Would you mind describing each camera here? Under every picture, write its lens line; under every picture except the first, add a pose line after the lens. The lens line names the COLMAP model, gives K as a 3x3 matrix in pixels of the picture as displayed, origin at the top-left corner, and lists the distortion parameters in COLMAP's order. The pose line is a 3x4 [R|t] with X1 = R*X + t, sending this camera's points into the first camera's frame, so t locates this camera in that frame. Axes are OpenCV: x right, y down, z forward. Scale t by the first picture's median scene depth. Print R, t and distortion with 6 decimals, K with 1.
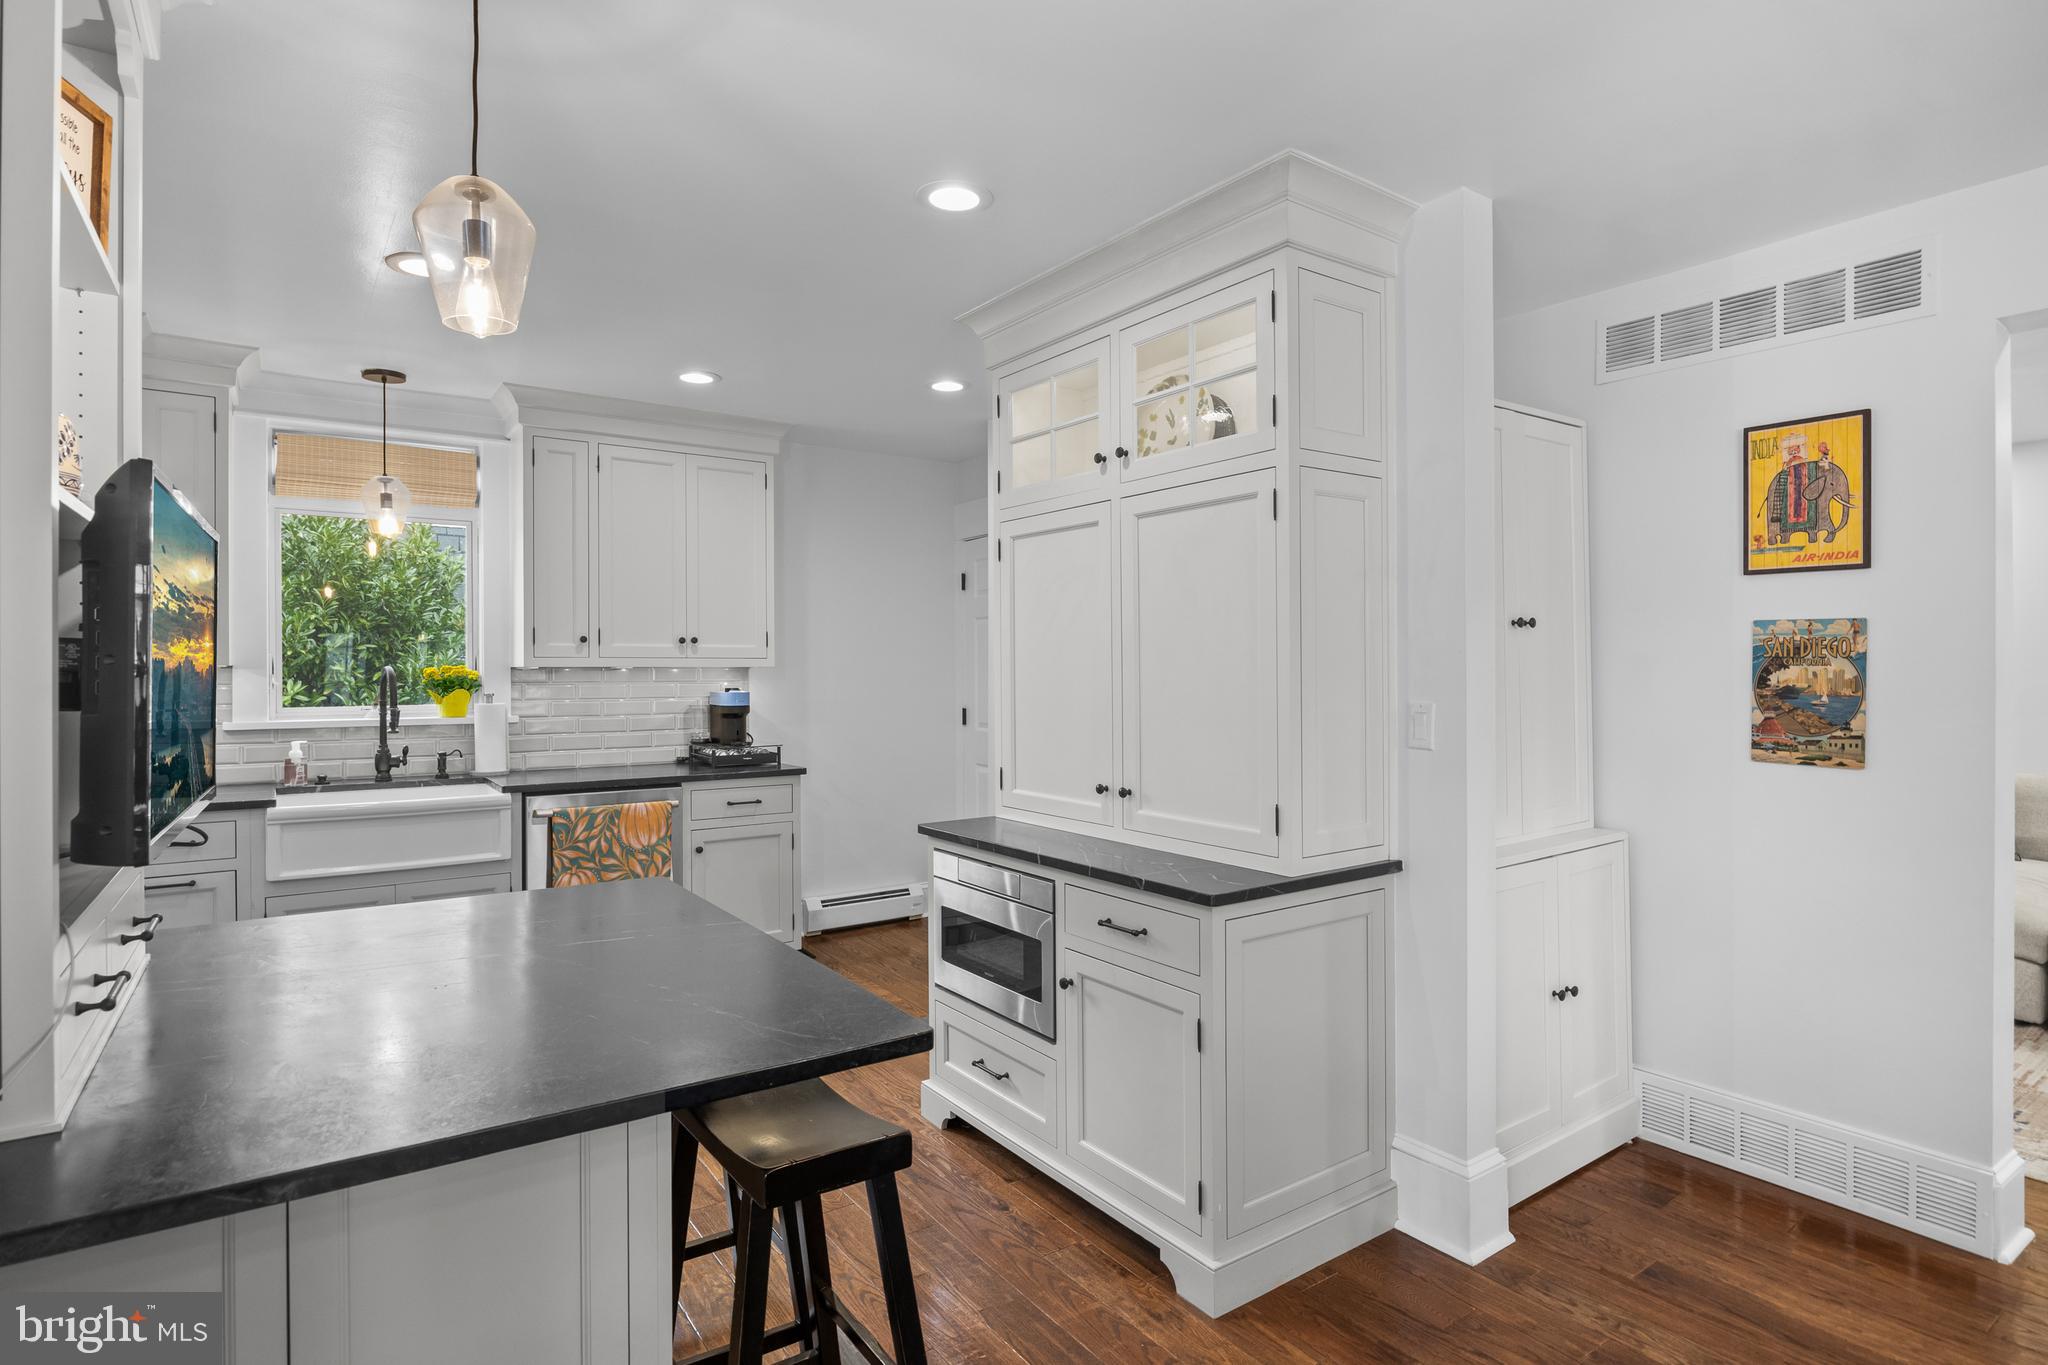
lens RADIAL K [[1048.4, 0, 1018.4], [0, 1048.4, 679.5], [0, 0, 1]] dist [-0.006883, -0.001422]
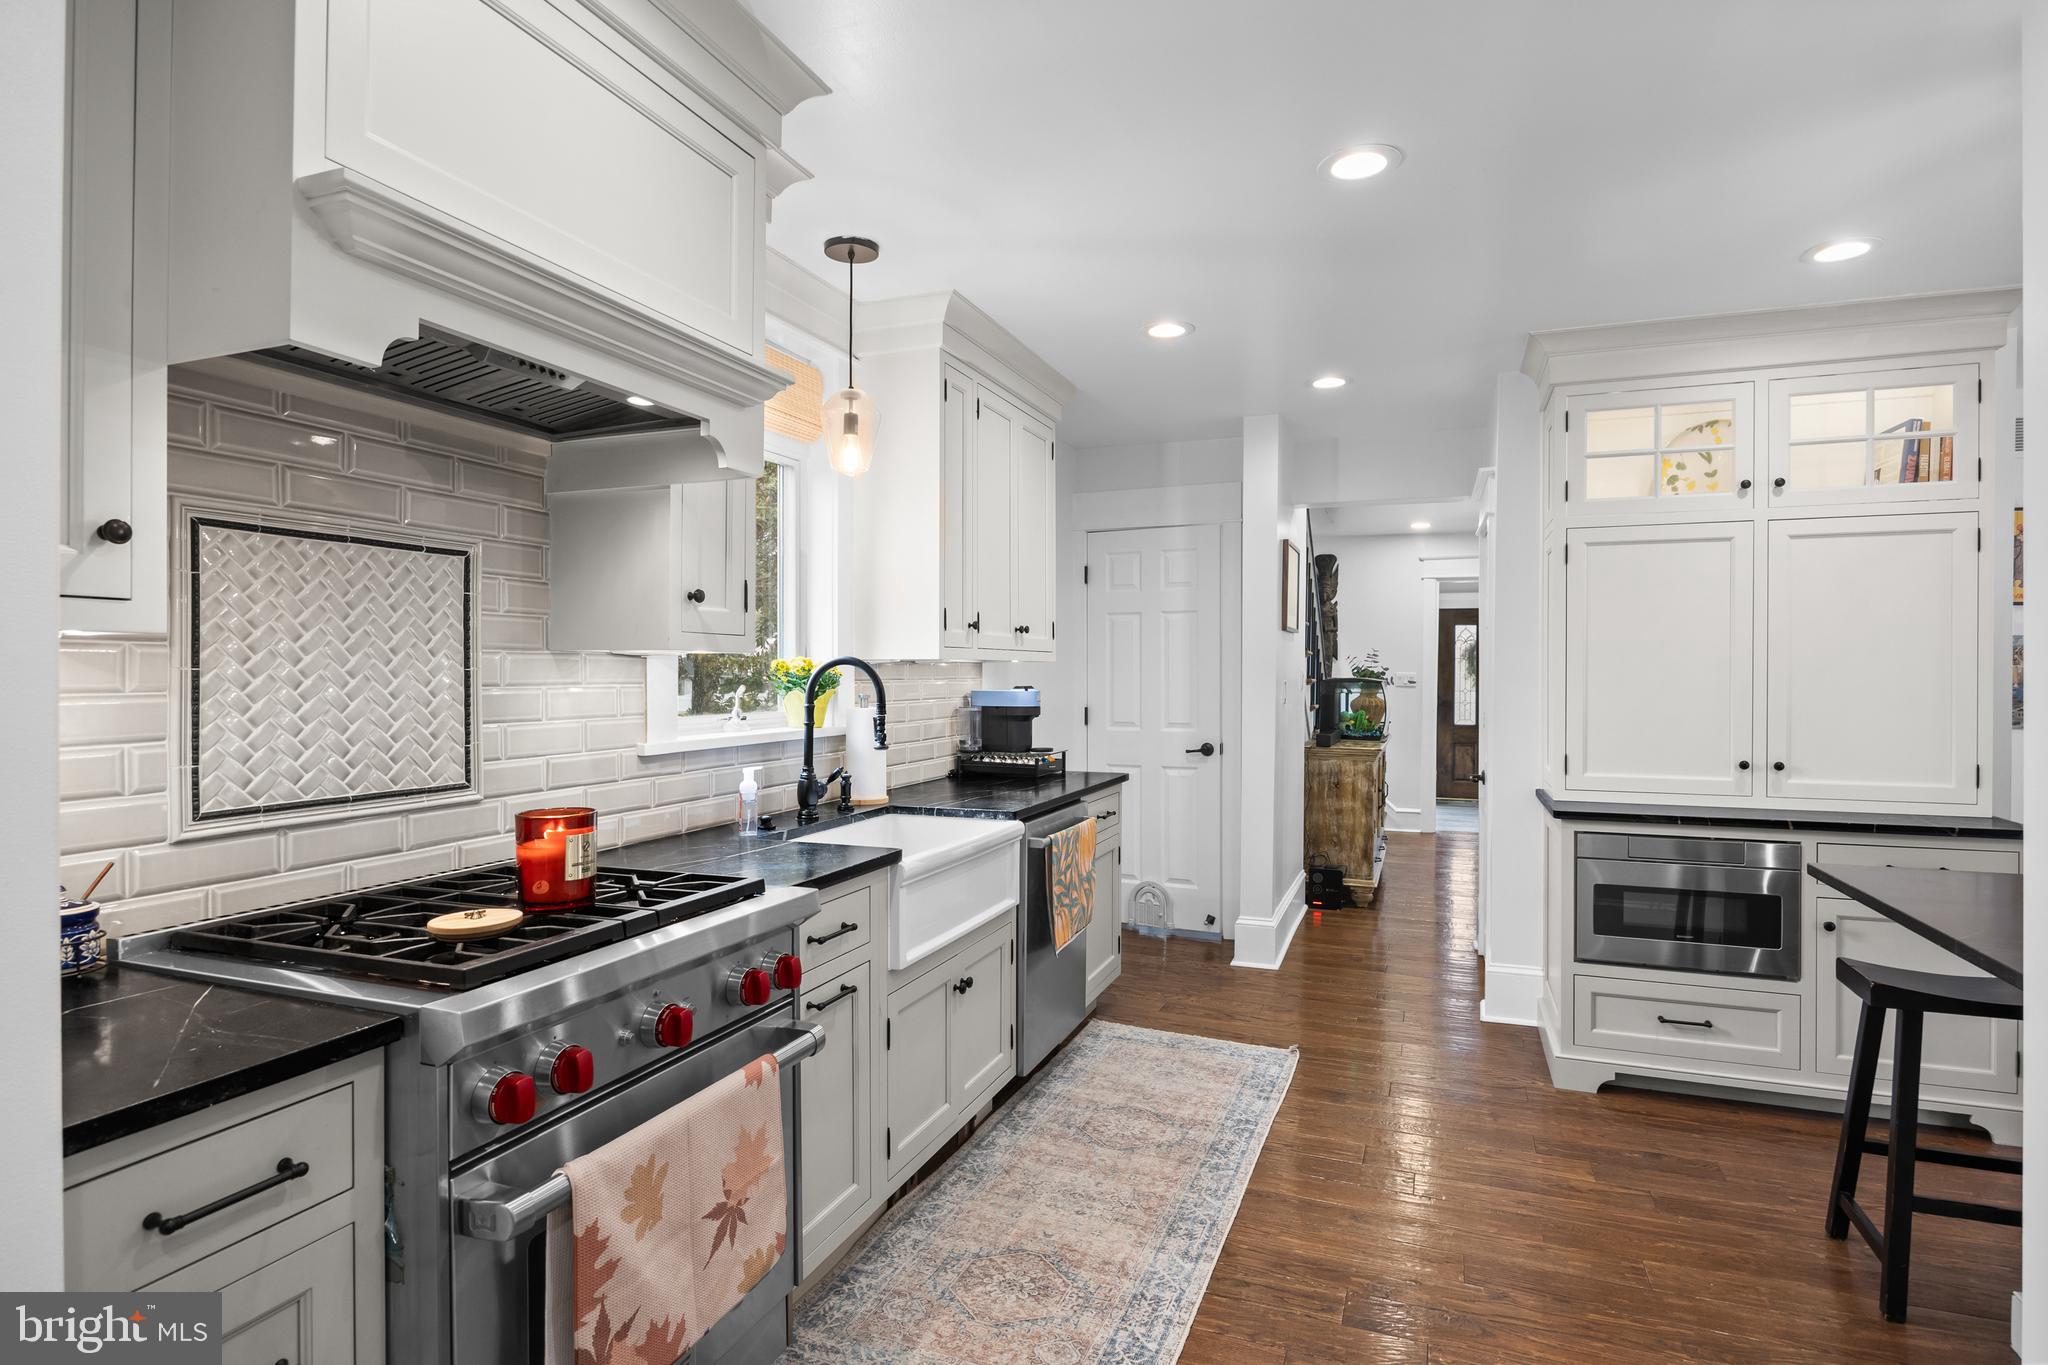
lens RADIAL K [[1048.4, 0, 1023.7], [0, 1048.4, 674.7], [0, 0, 1]] dist [-0.006883, -0.001422]
pose [[0.832973, -0.000108, 0.553314, -0.975627], [0.003802, 0.999977, -0.005530, 0.005315], [-0.553301, 0.006710, 0.832954, 0.367412]]
